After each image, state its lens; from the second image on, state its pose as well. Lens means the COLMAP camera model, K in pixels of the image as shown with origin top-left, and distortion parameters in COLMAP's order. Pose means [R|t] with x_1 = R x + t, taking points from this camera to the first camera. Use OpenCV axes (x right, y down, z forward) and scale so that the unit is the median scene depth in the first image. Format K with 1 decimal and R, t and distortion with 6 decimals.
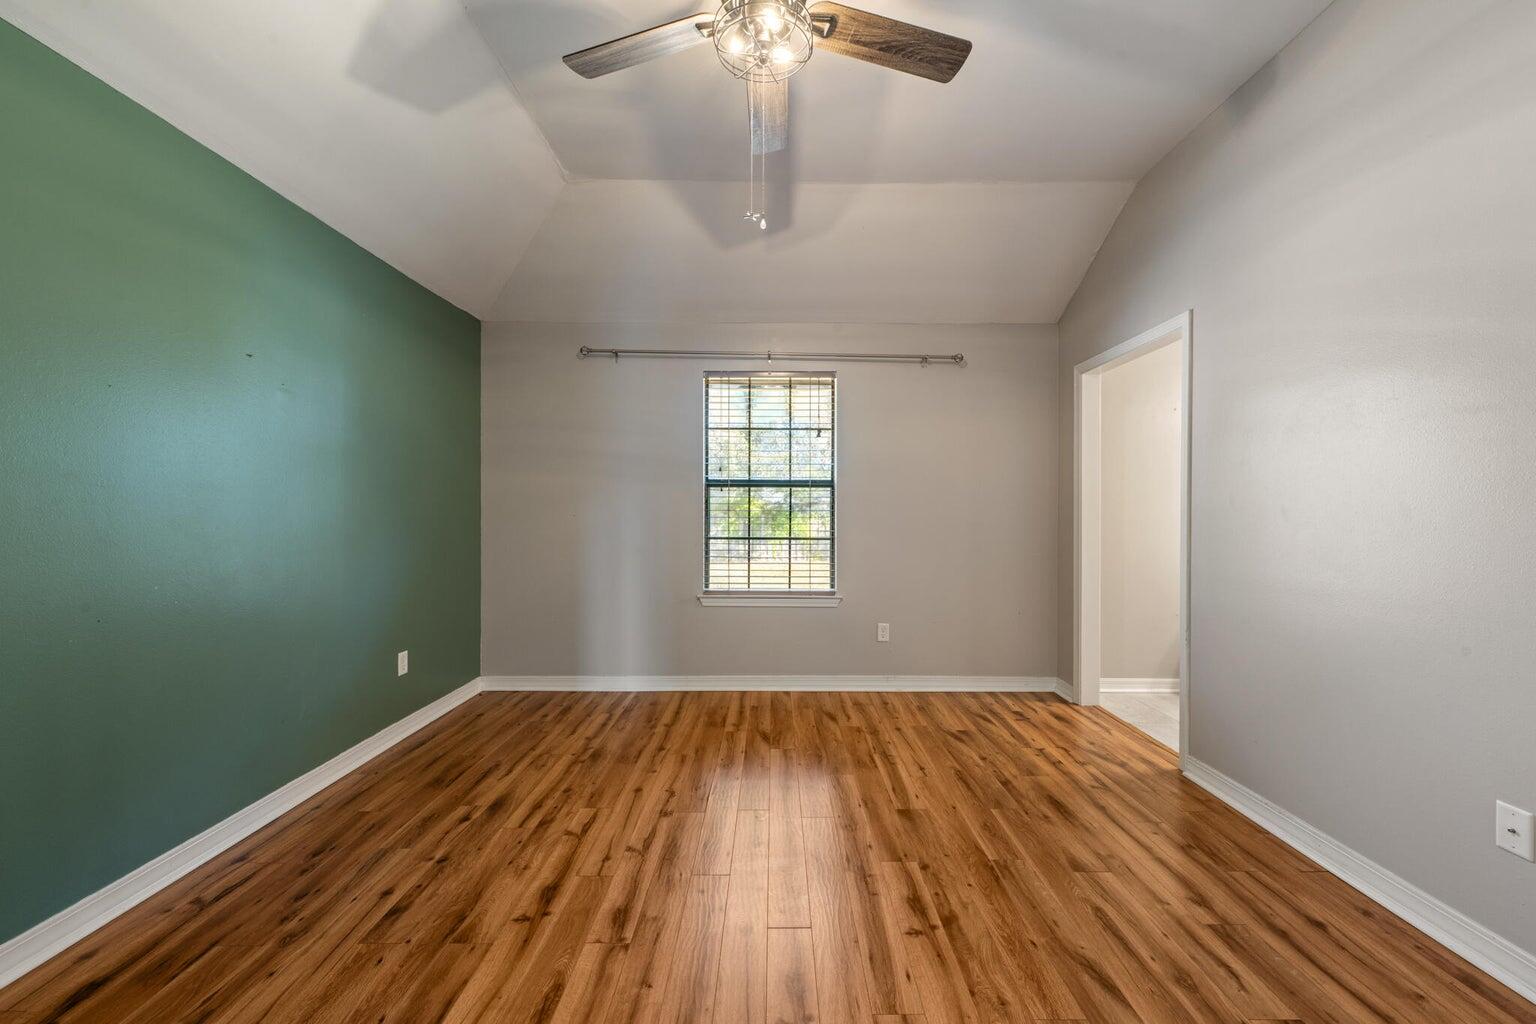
lens RADIAL K [[603.7, 0, 773.8], [0, 603.7, 512.0], [0, 0, 1]] dist [0.001521, -0.000268]
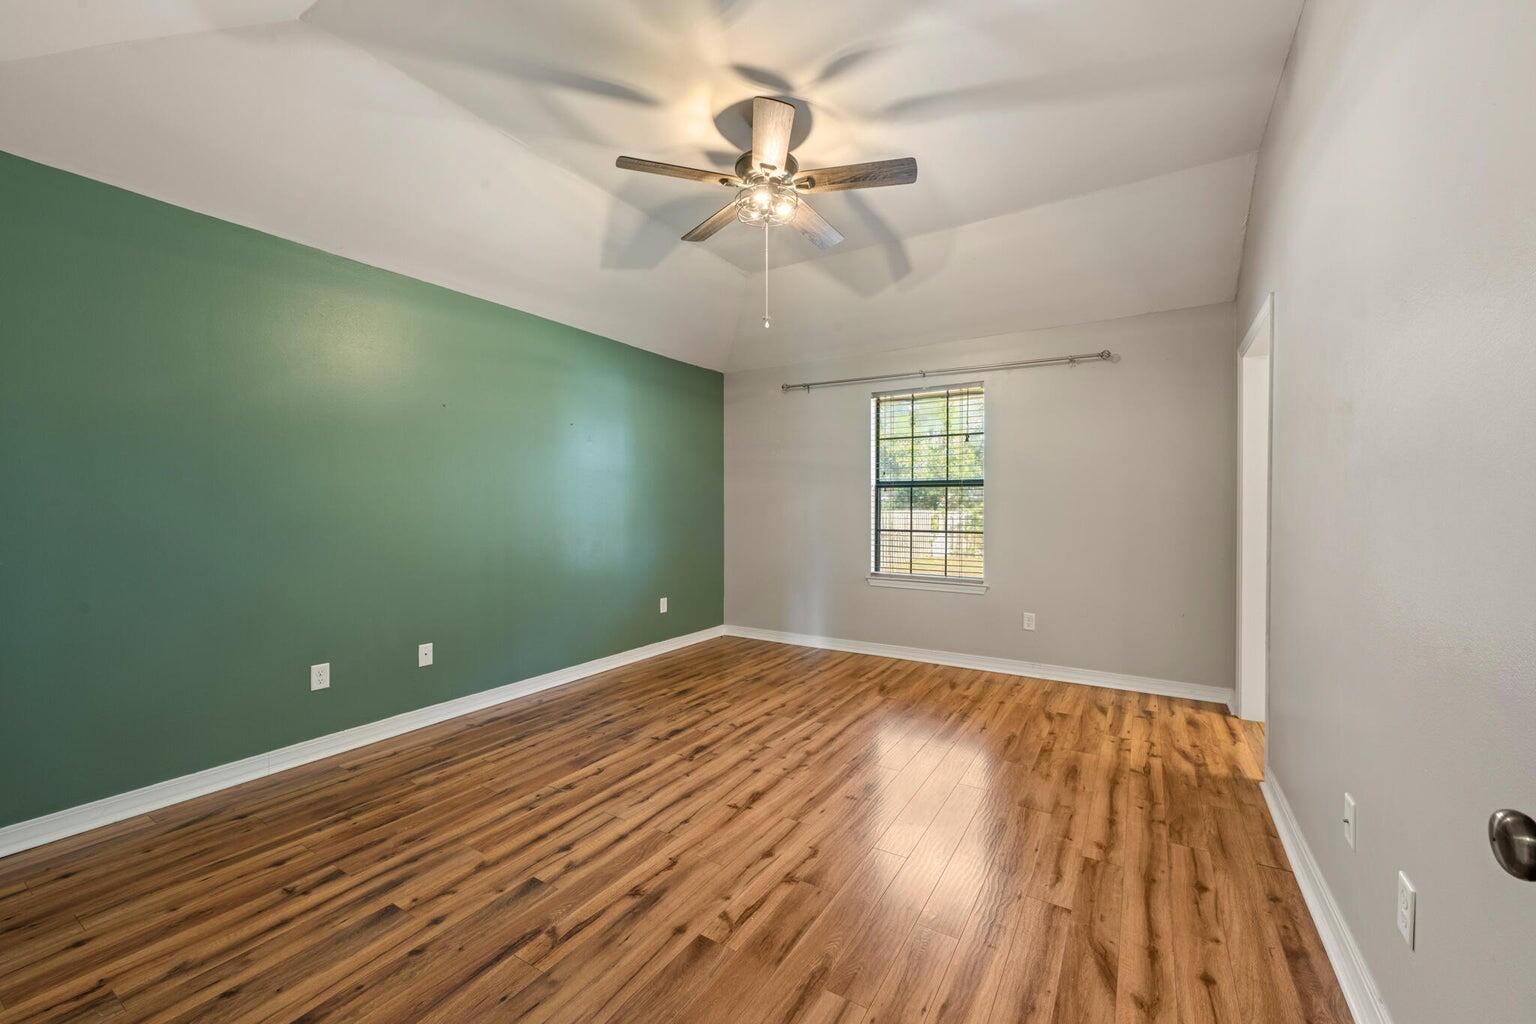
lens RADIAL K [[603.7, 0, 773.8], [0, 603.7, 512.0], [0, 0, 1]] dist [0.001521, -0.000268]
pose [[0.850478, 0.002391, -0.526005, 0.552869], [0.000402, 0.999986, 0.005197, 0.000970], [0.526010, -0.004631, 0.850466, -0.218356]]
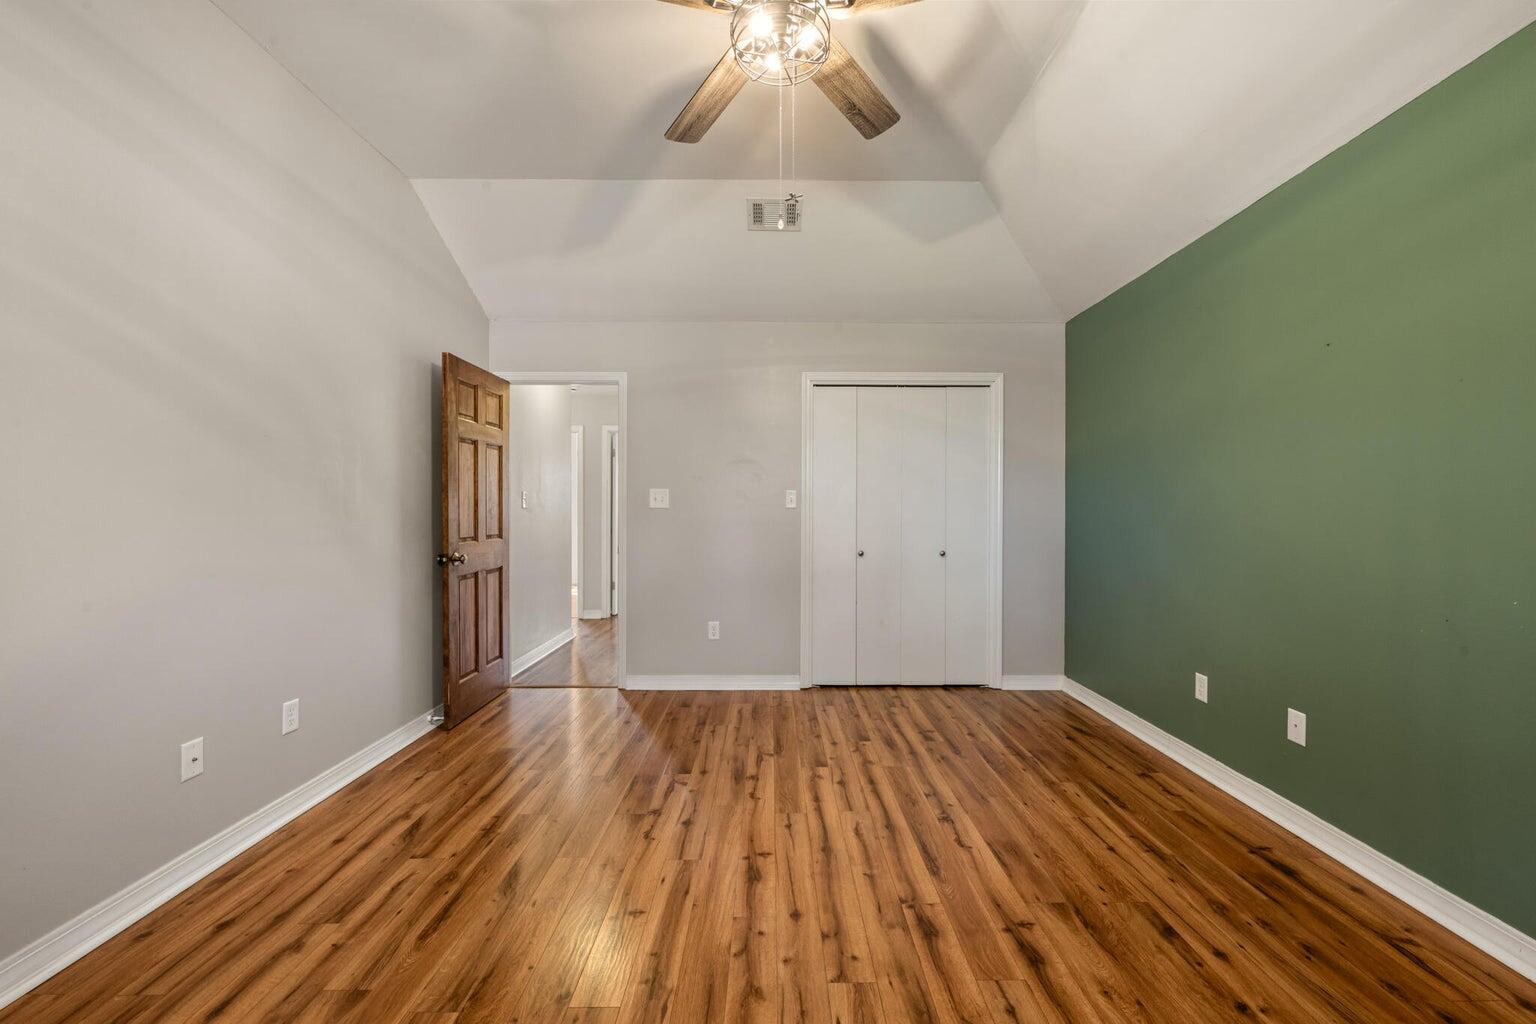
lens RADIAL K [[603.7, 0, 773.8], [0, 603.7, 512.0], [0, 0, 1]] dist [0.001521, -0.000268]
pose [[-0.999984, 0.000783, -0.005566, -0.000765], [0.000734, 0.999961, 0.008841, -0.005007], [0.005573, 0.008837, -0.999945, 1.351315]]
